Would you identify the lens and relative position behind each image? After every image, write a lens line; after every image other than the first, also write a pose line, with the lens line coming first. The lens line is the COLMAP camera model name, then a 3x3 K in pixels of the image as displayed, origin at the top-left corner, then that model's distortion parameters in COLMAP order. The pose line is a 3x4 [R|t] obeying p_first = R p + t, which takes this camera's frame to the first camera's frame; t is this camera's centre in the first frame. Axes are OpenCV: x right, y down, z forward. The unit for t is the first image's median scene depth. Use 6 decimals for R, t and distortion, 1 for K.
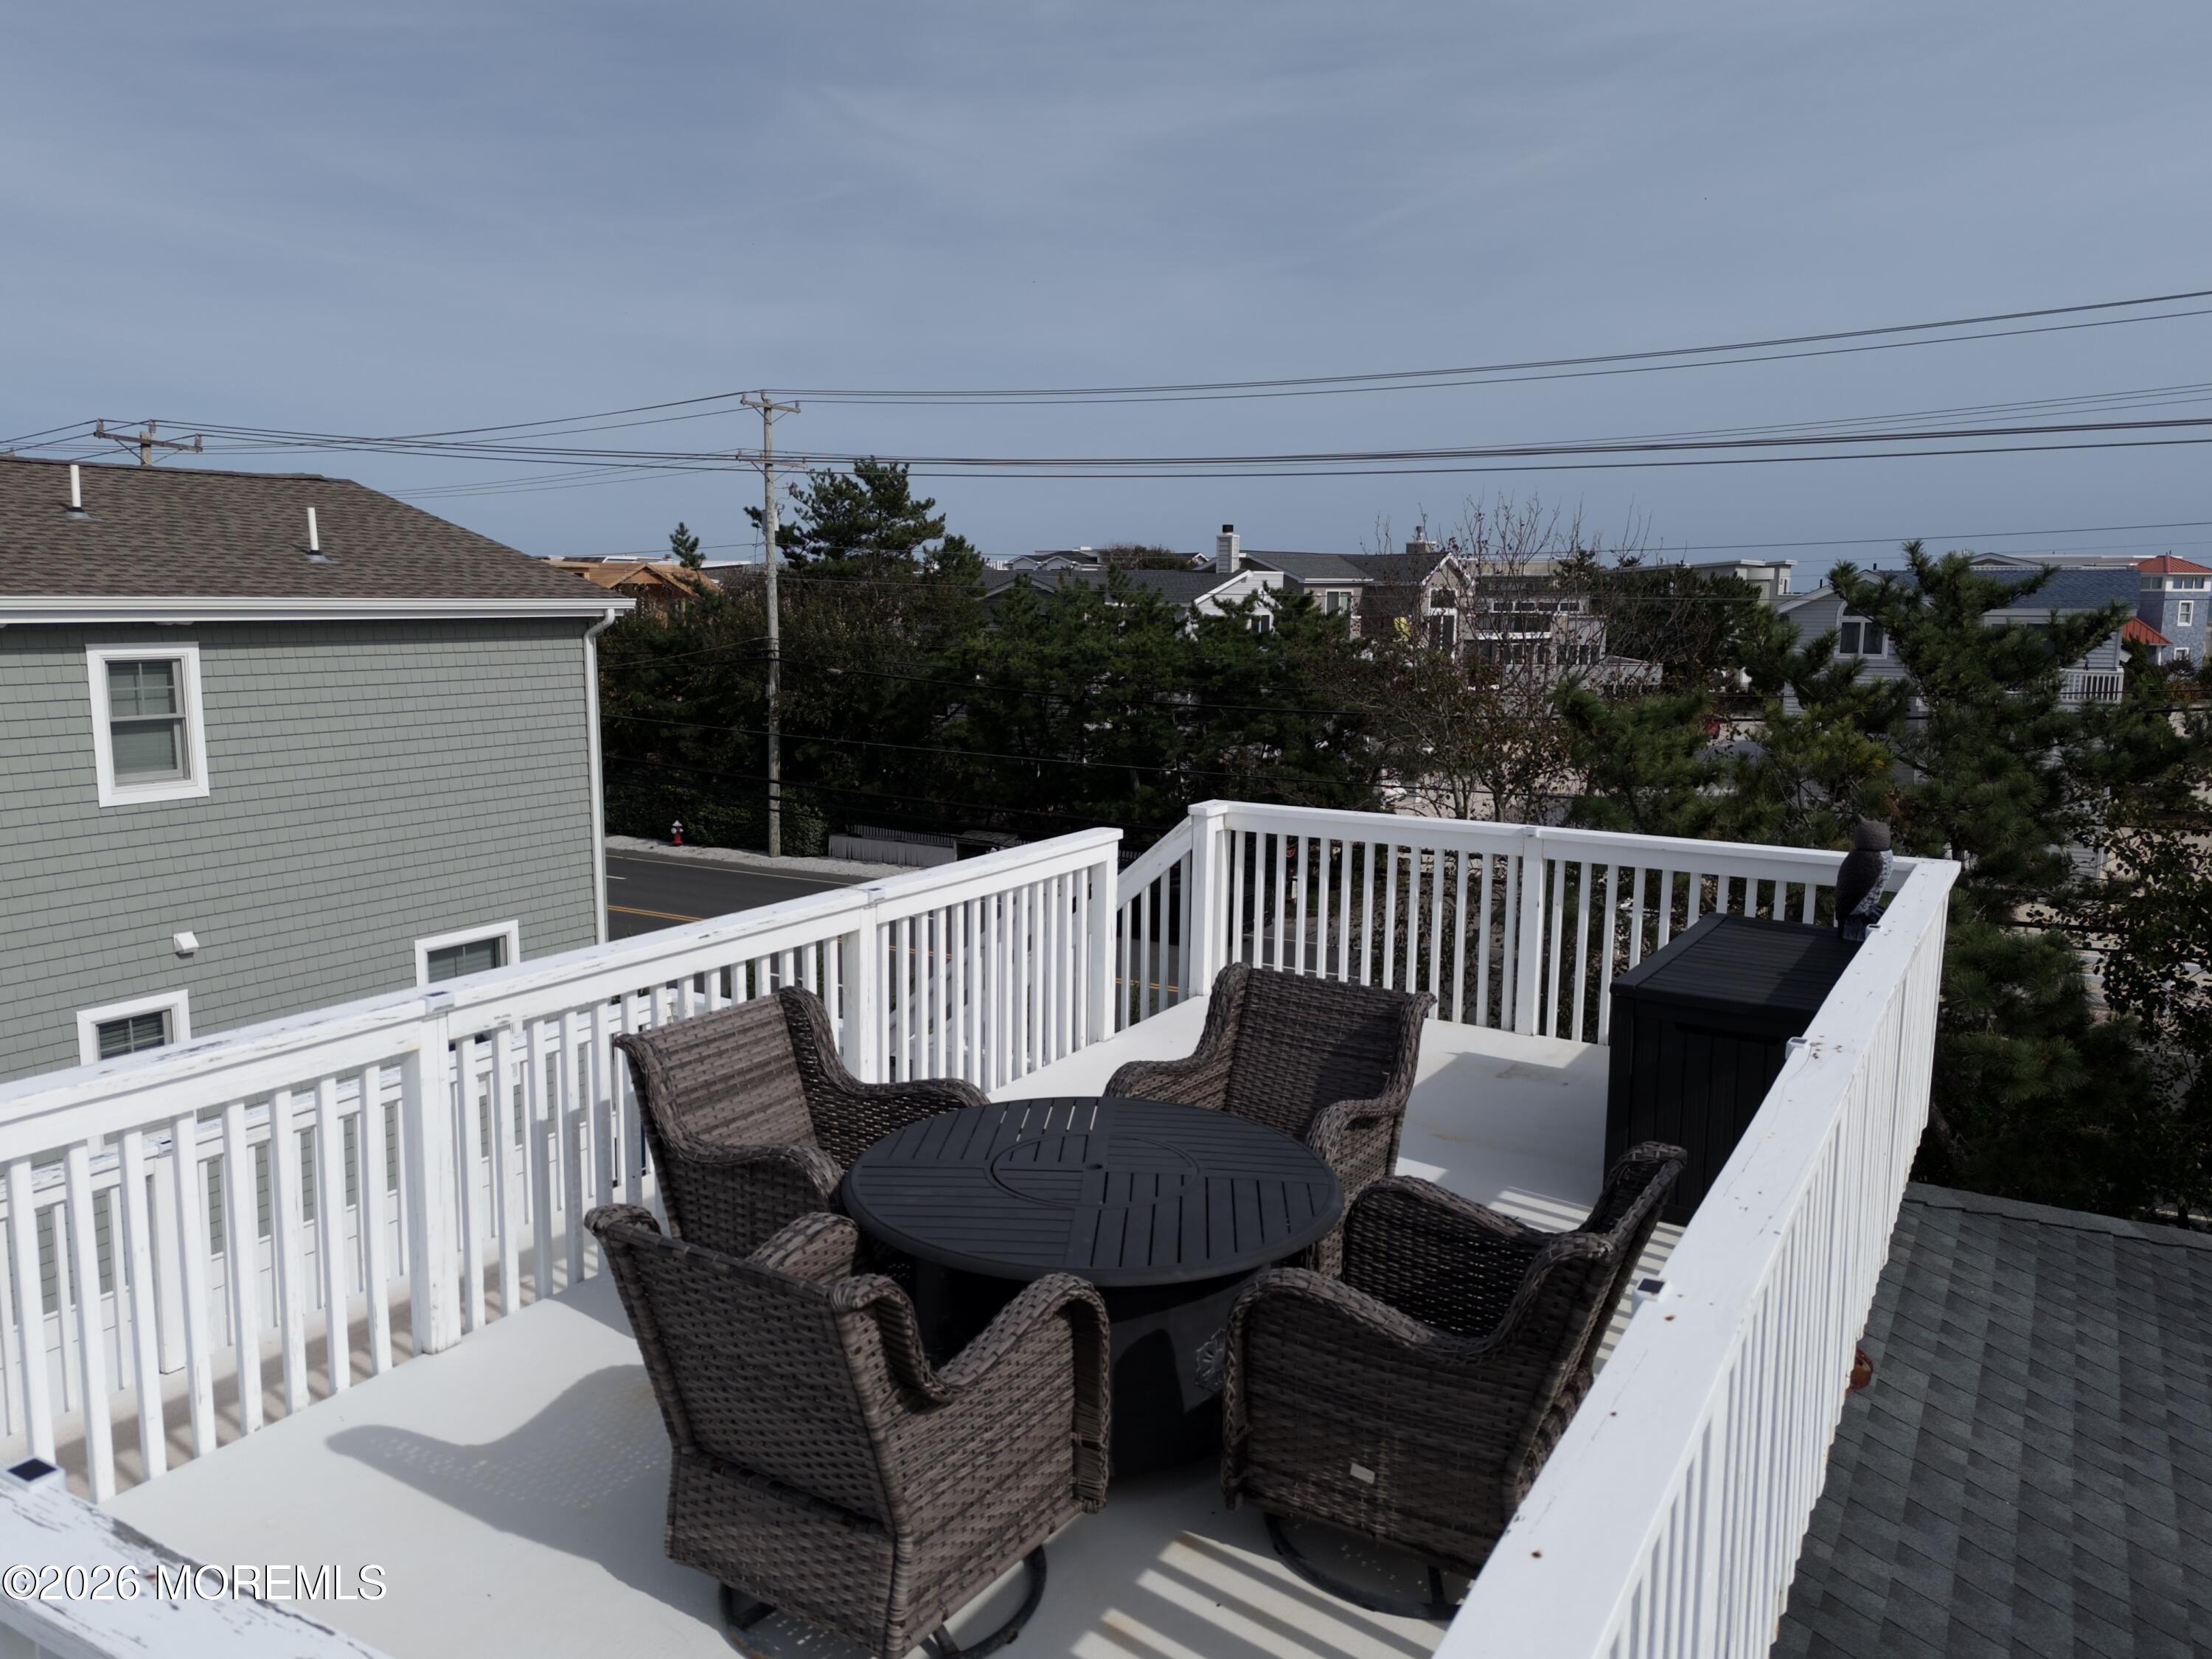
lens RADIAL K [[1606.8, 0, 1108.6], [0, 1606.8, 824.2], [0, 0, 1]] dist [0.054935, -0.026827]
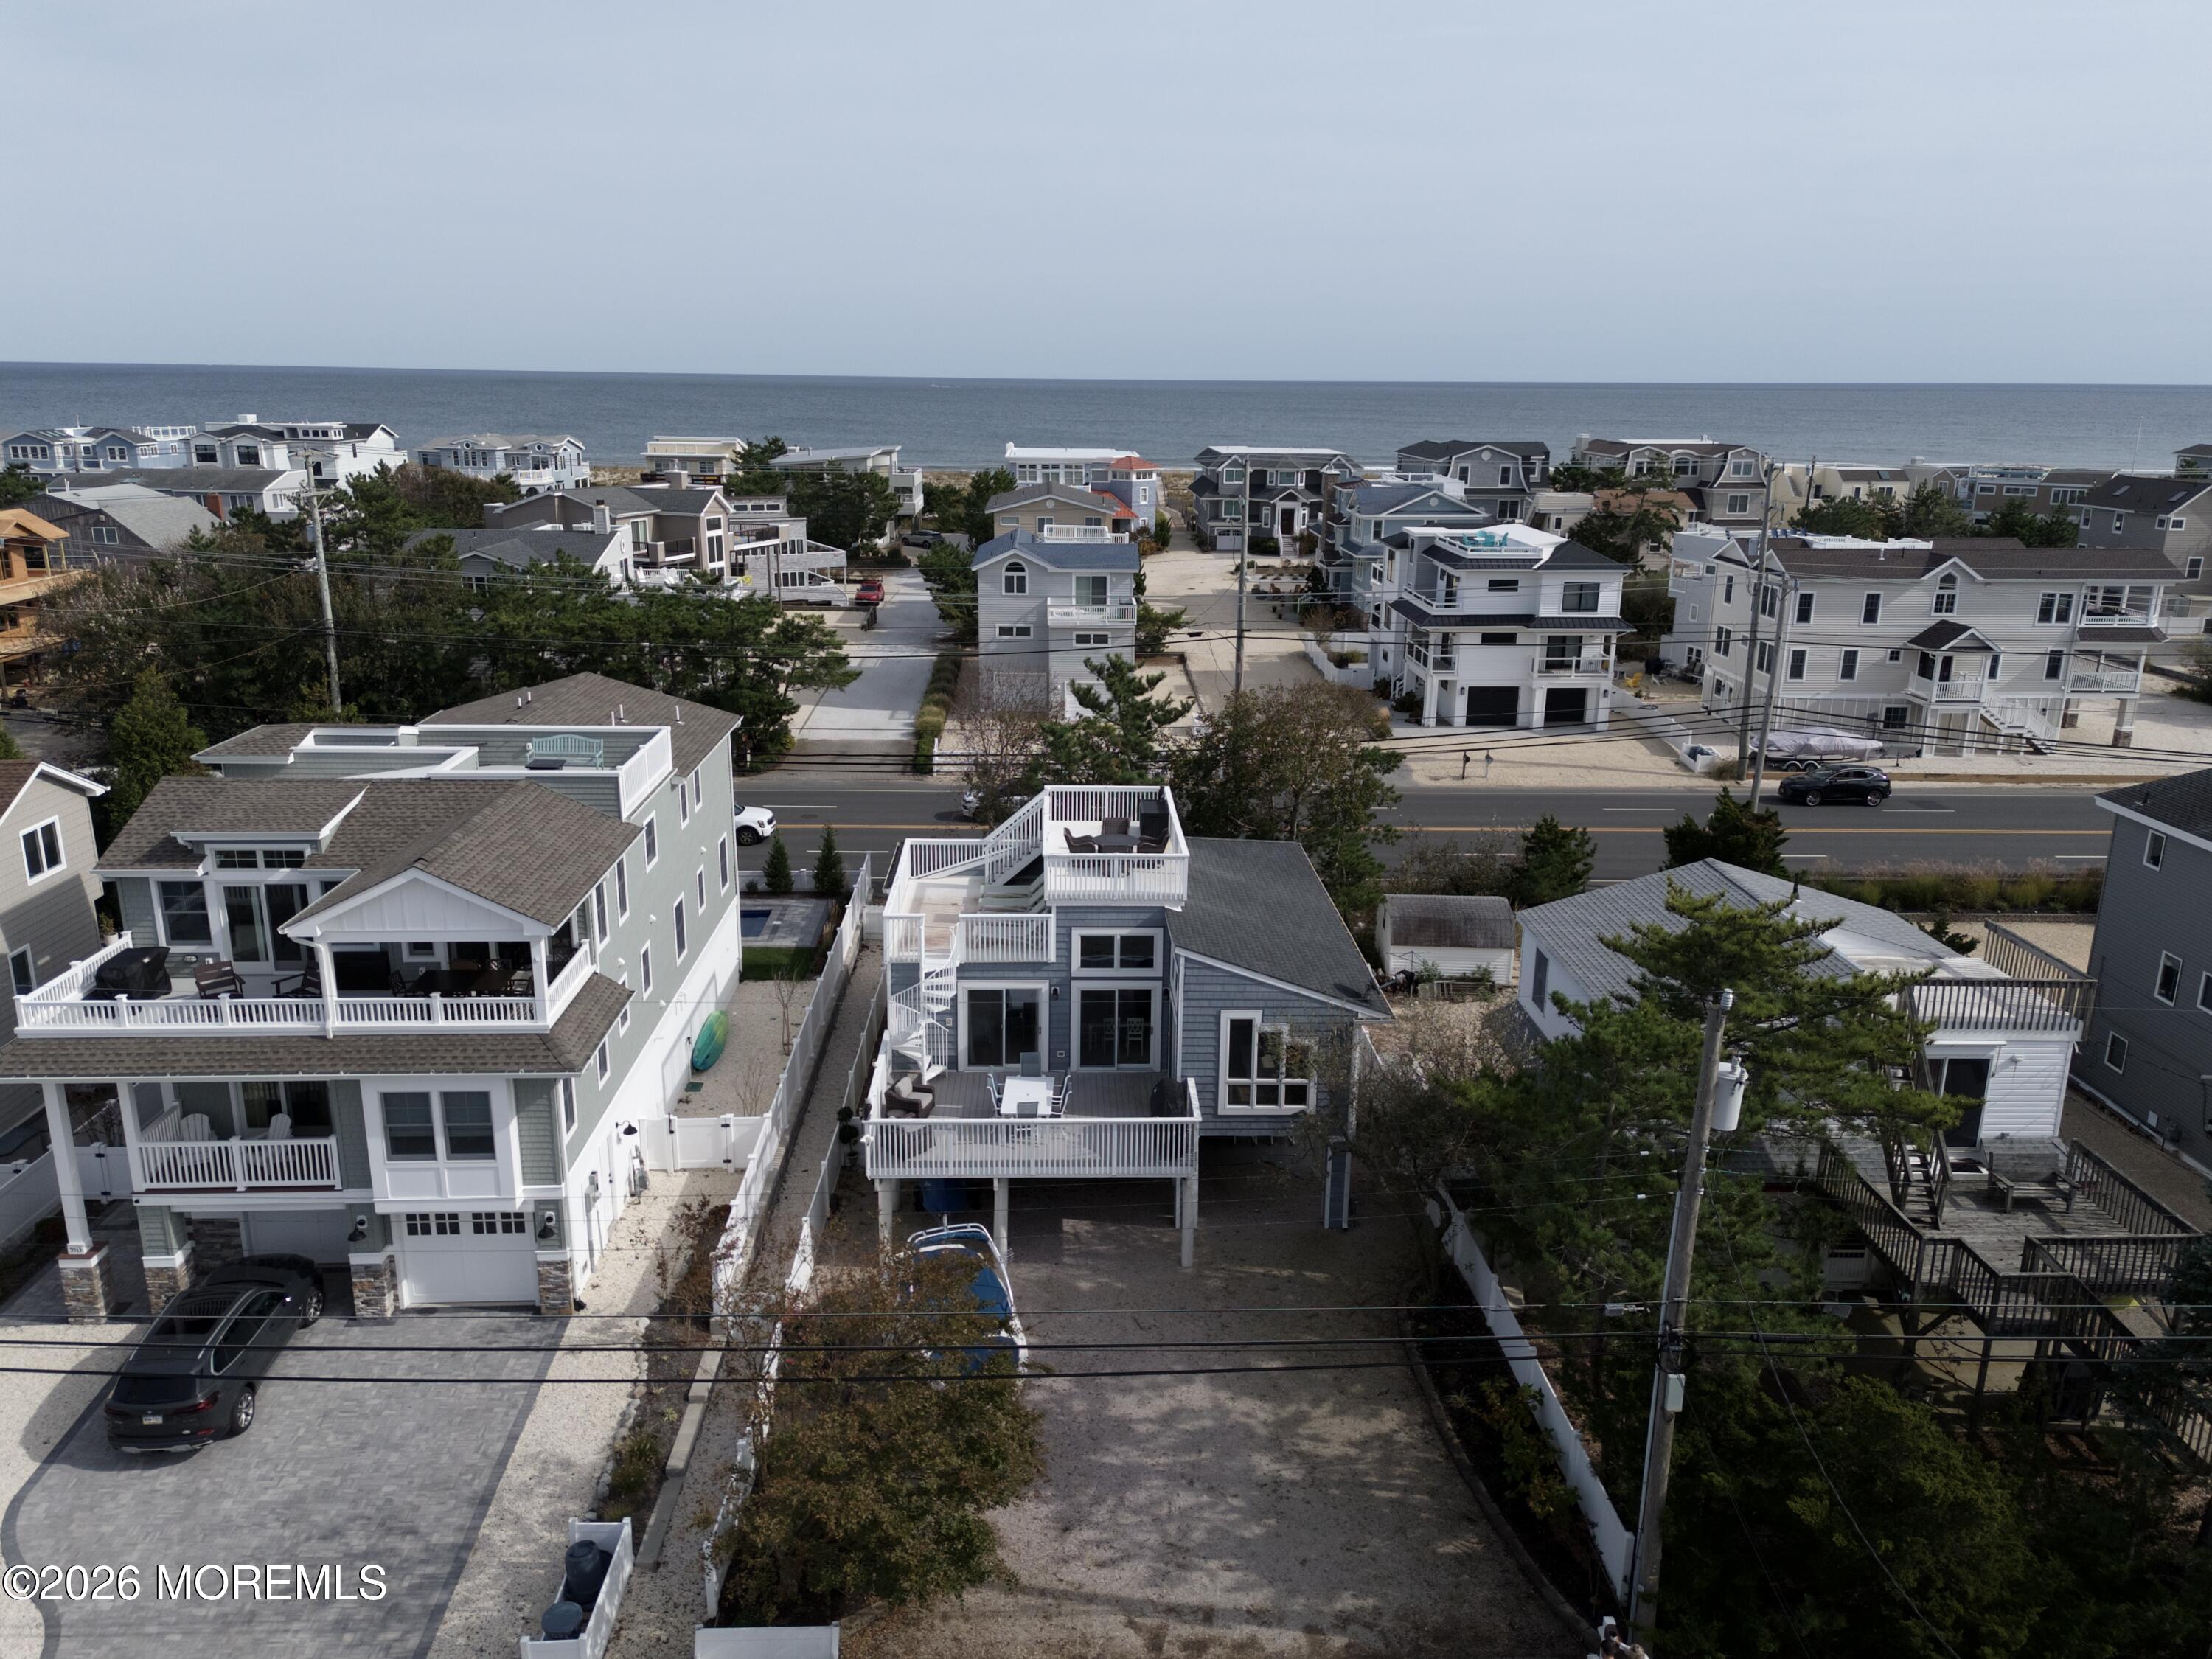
lens RADIAL K [[1606.8, 0, 1100.8], [0, 1606.8, 825.8], [0, 0, 1]] dist [0.054935, -0.026827]
pose [[0.845182, -0.140267, 0.515745, -0.263960], [0.071355, 0.985923, 0.151209, -0.070128], [-0.529695, -0.090998, 0.843293, -0.373086]]
